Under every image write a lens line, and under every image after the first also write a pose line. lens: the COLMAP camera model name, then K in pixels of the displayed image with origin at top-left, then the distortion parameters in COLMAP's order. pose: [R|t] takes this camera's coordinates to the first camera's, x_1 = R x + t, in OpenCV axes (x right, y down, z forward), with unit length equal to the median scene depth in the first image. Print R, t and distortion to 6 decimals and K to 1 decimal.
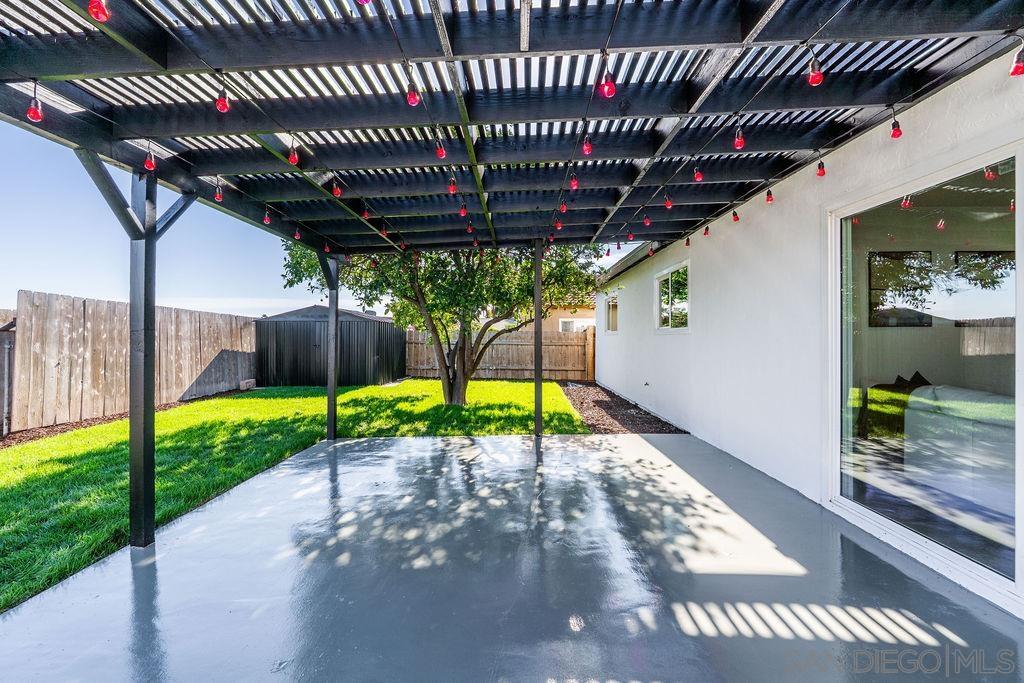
lens RADIAL K [[467.7, 0, 504.3], [0, 467.7, 334.3], [0, 0, 1]] dist [-0.002779, 0.000324]
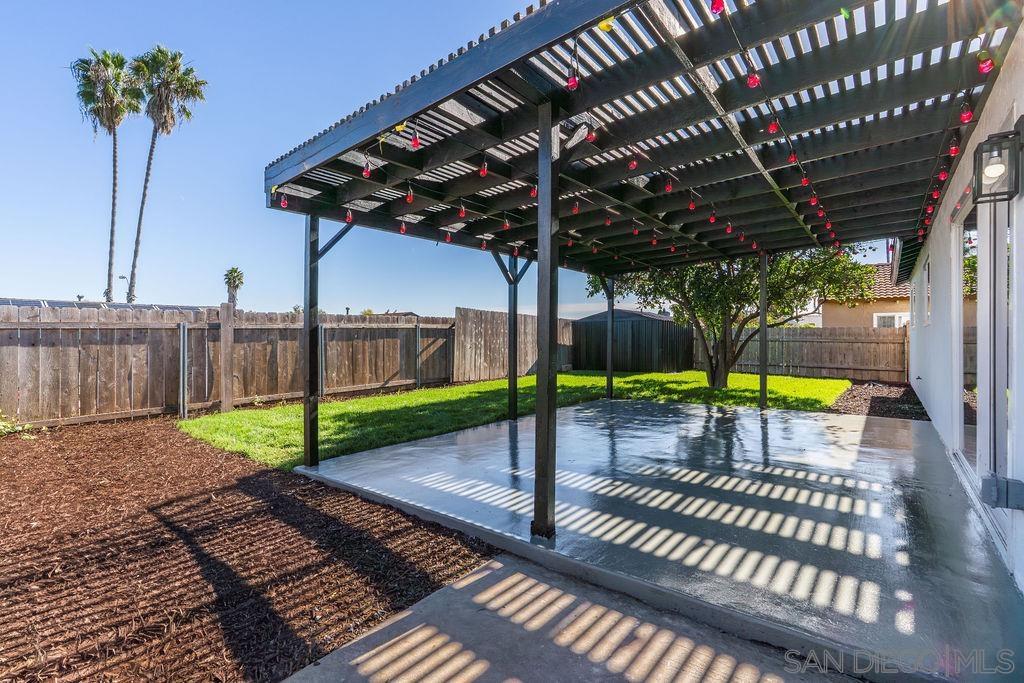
lens RADIAL K [[467.7, 0, 513.0], [0, 467.7, 337.8], [0, 0, 1]] dist [-0.002779, 0.000324]
pose [[0.804908, 0.000022, -0.593399, 0.250623], [0.003089, 0.999986, 0.004226, 0.020678], [0.593391, -0.005234, 0.804897, -0.361849]]
